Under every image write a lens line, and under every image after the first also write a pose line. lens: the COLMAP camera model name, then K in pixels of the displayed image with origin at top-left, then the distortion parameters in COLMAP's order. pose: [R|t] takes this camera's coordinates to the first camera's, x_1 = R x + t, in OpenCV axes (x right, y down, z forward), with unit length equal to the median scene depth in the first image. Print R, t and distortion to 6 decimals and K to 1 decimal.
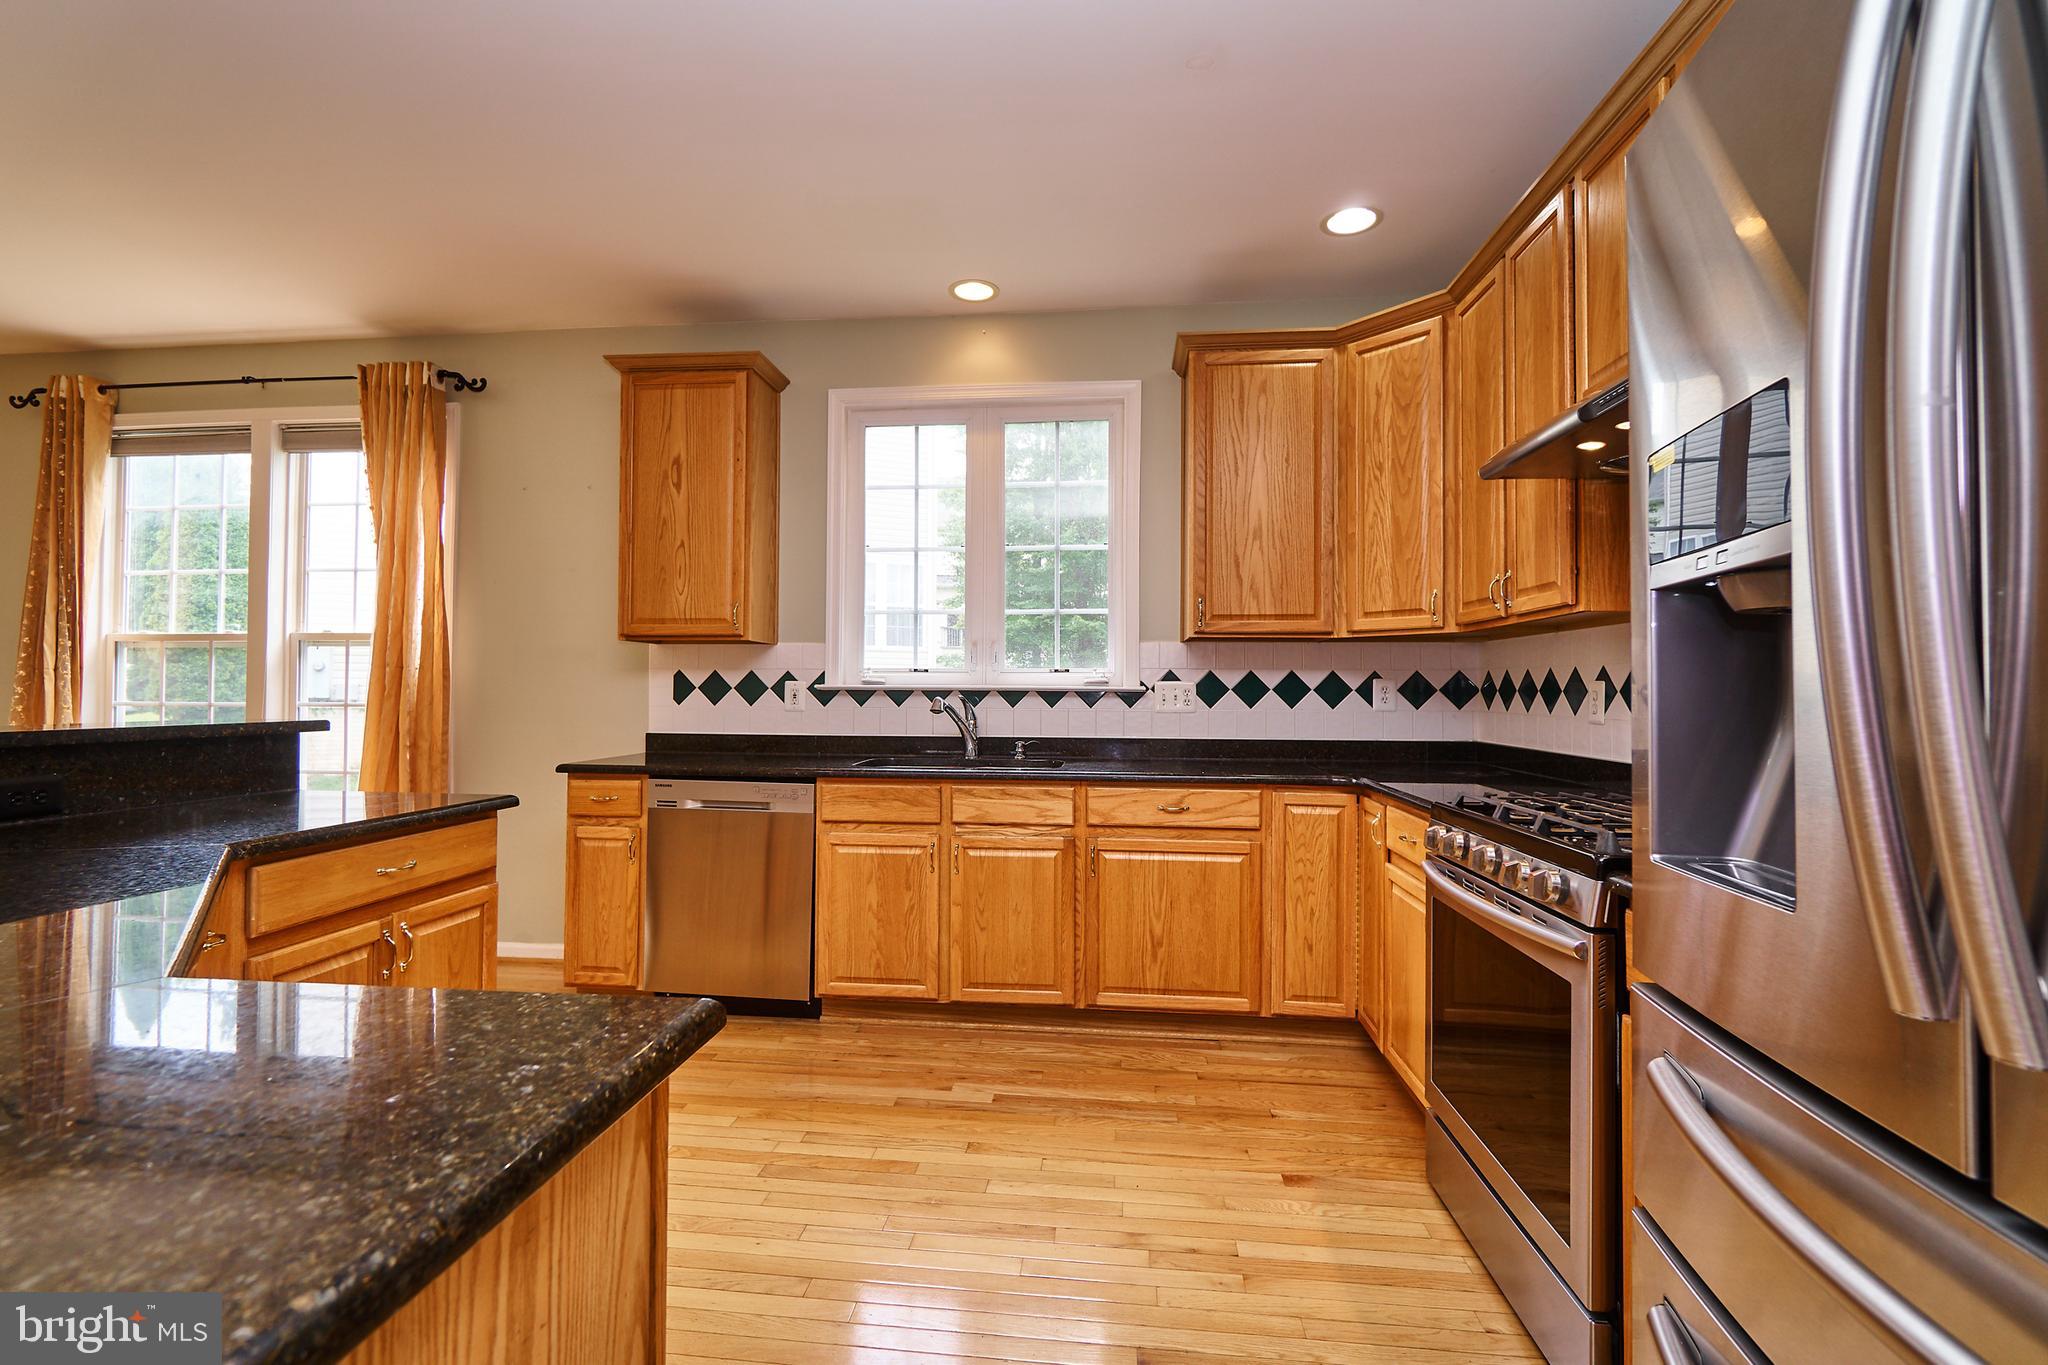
lens RADIAL K [[898.9, 0, 1021.7], [0, 898.9, 673.7], [0, 0, 1]] dist [-0.001095, -0.000171]
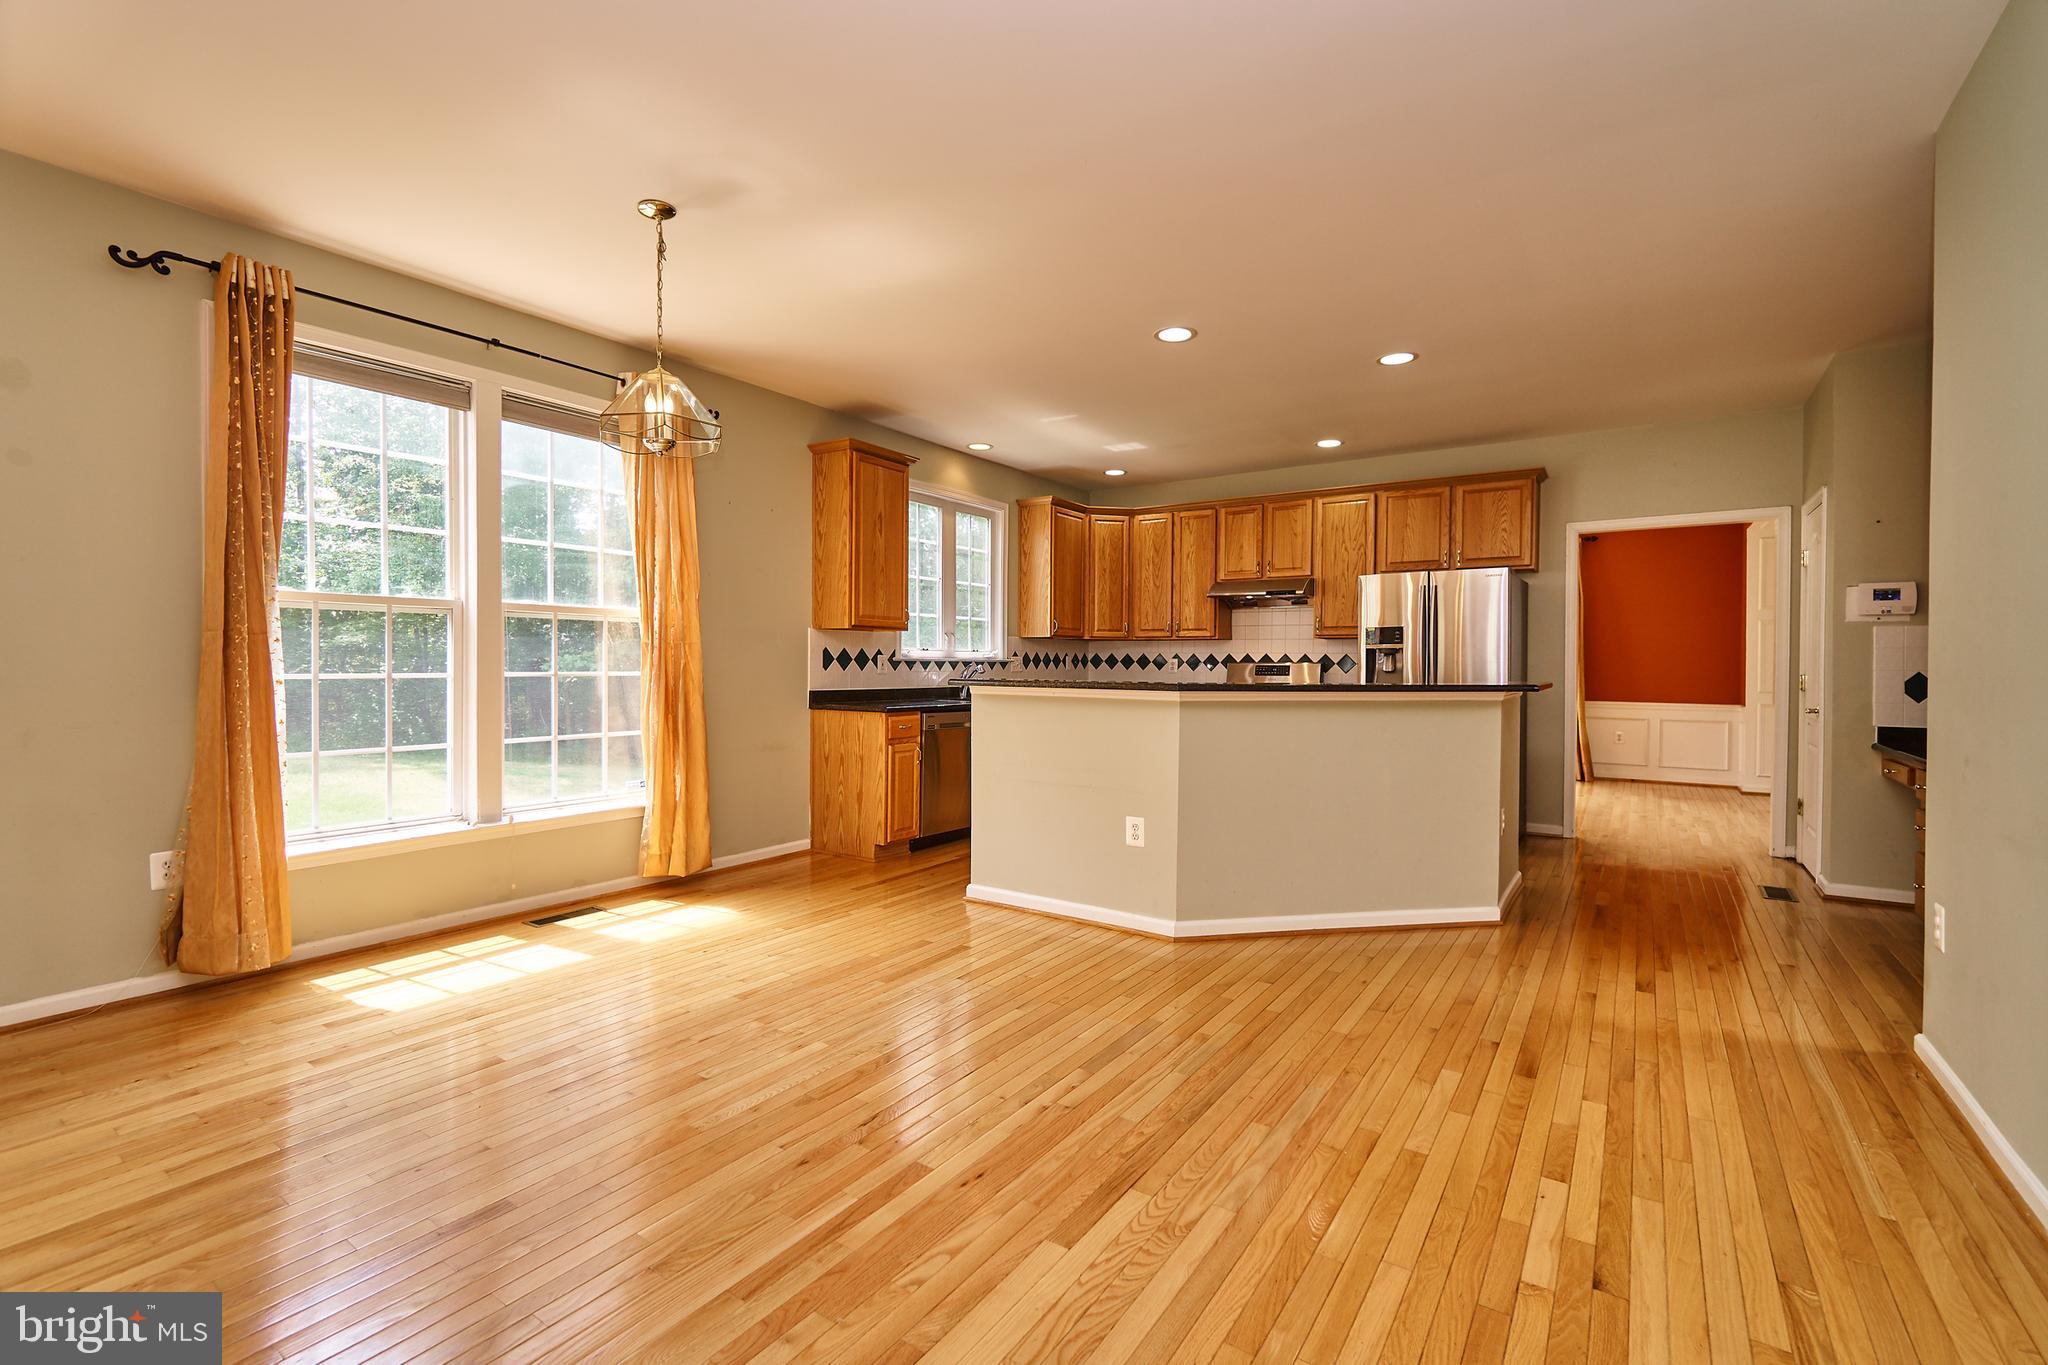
lens RADIAL K [[898.9, 0, 1021.7], [0, 898.9, 673.7], [0, 0, 1]] dist [-0.001095, -0.000171]
pose [[0.477064, -0.012000, 0.878787, -1.581554], [-0.021385, 0.999452, 0.025257, -0.004661], [-0.878608, -0.030842, 0.476546, 0.021817]]
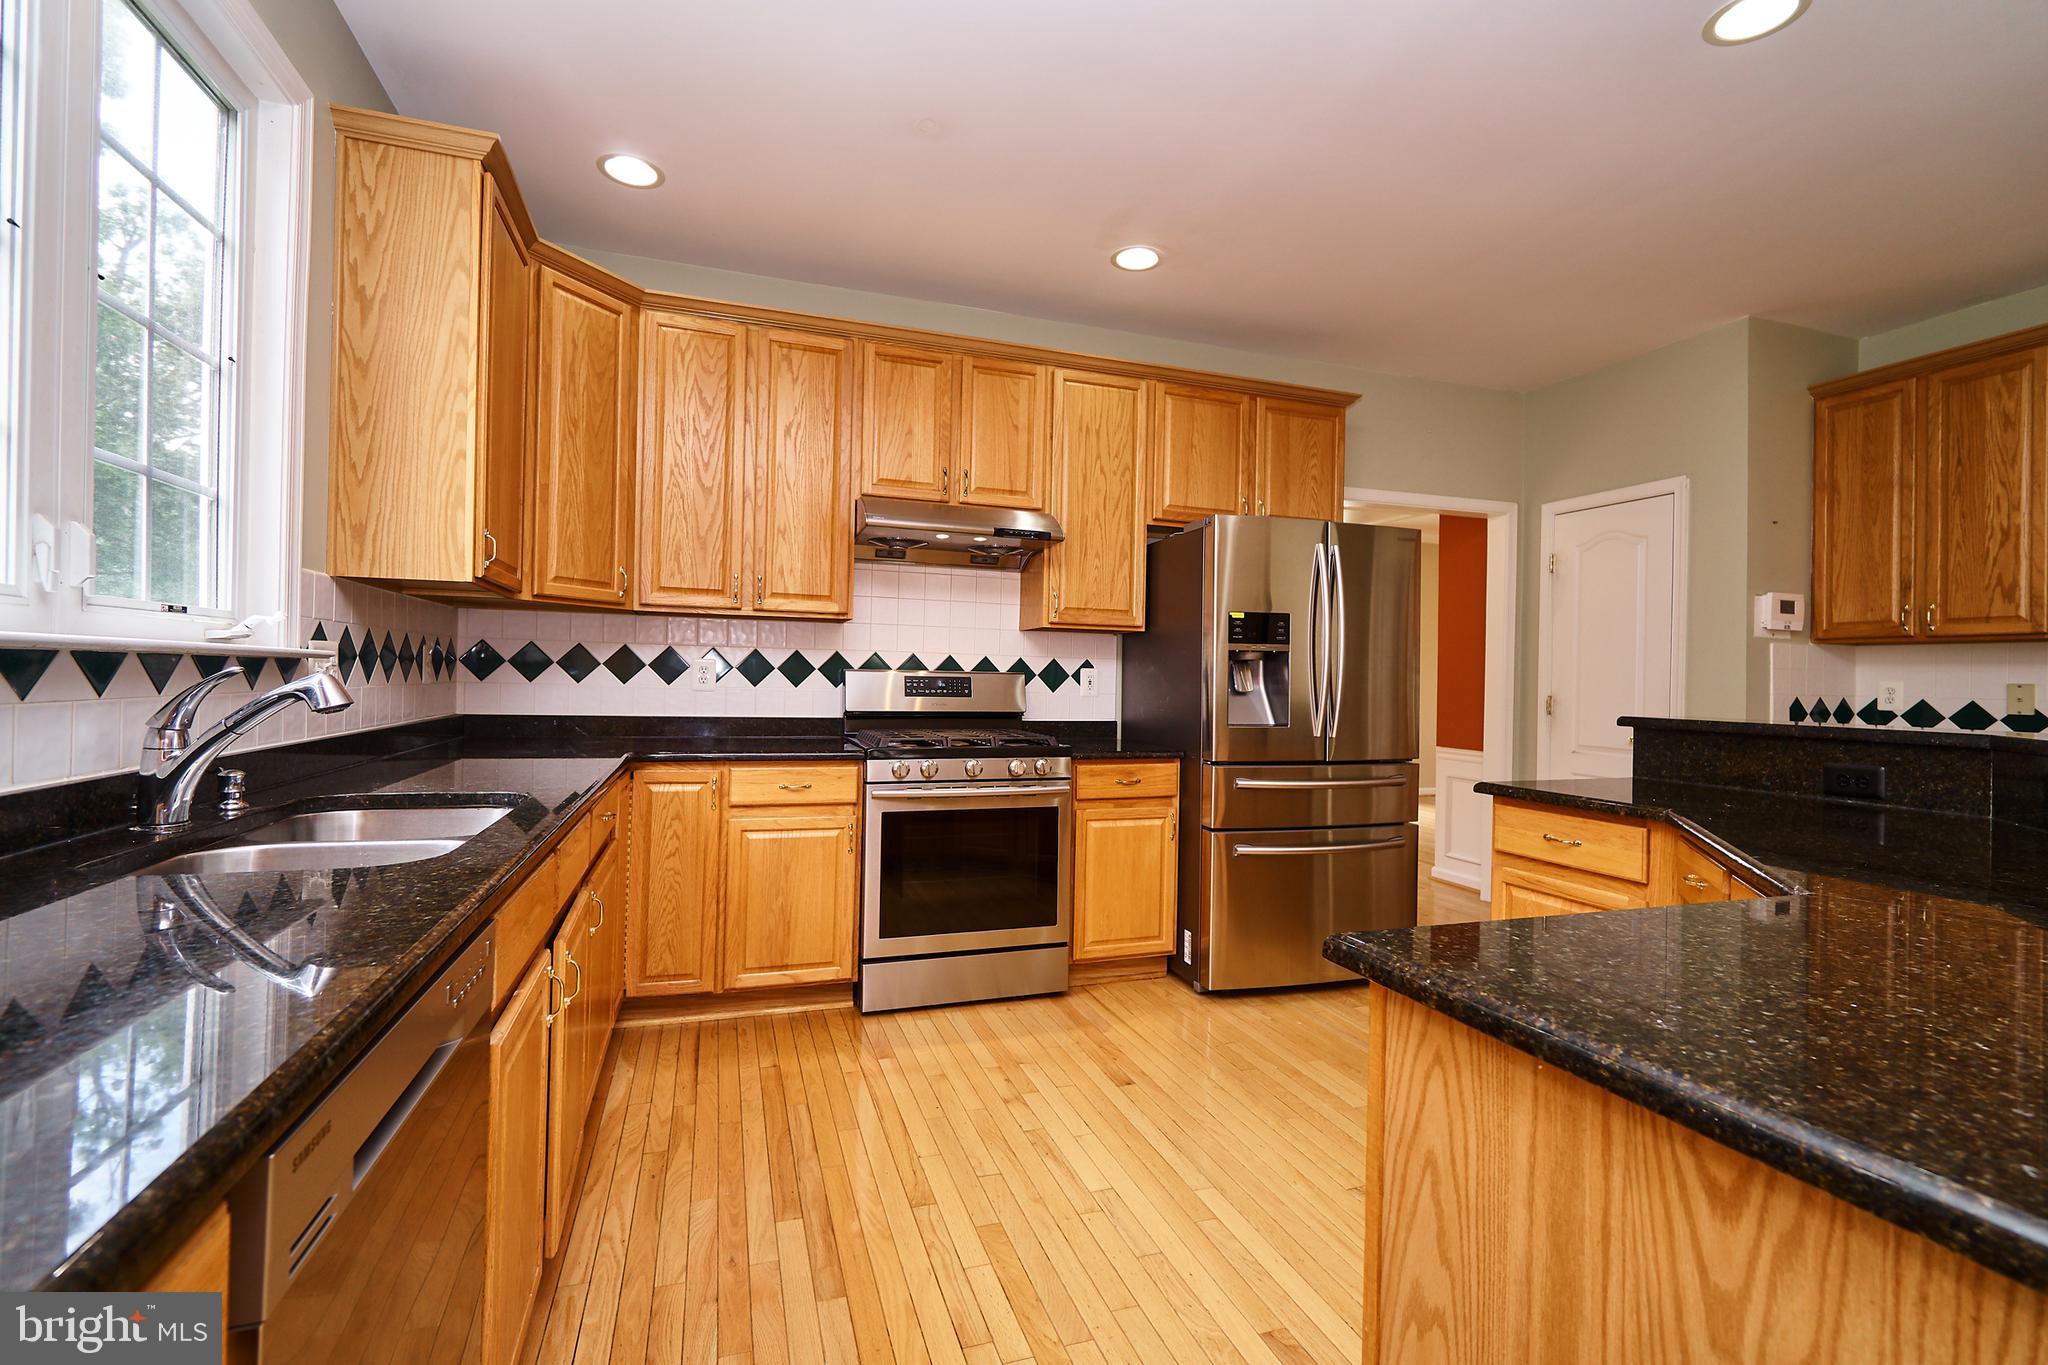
lens RADIAL K [[898.9, 0, 1021.7], [0, 898.9, 673.7], [0, 0, 1]] dist [-0.001095, -0.000171]
pose [[-0.416814, -0.010753, 0.908928, -0.551031], [-0.040438, 0.999159, -0.006723, 0.015074], [-0.908092, -0.039557, -0.416899, 0.815422]]
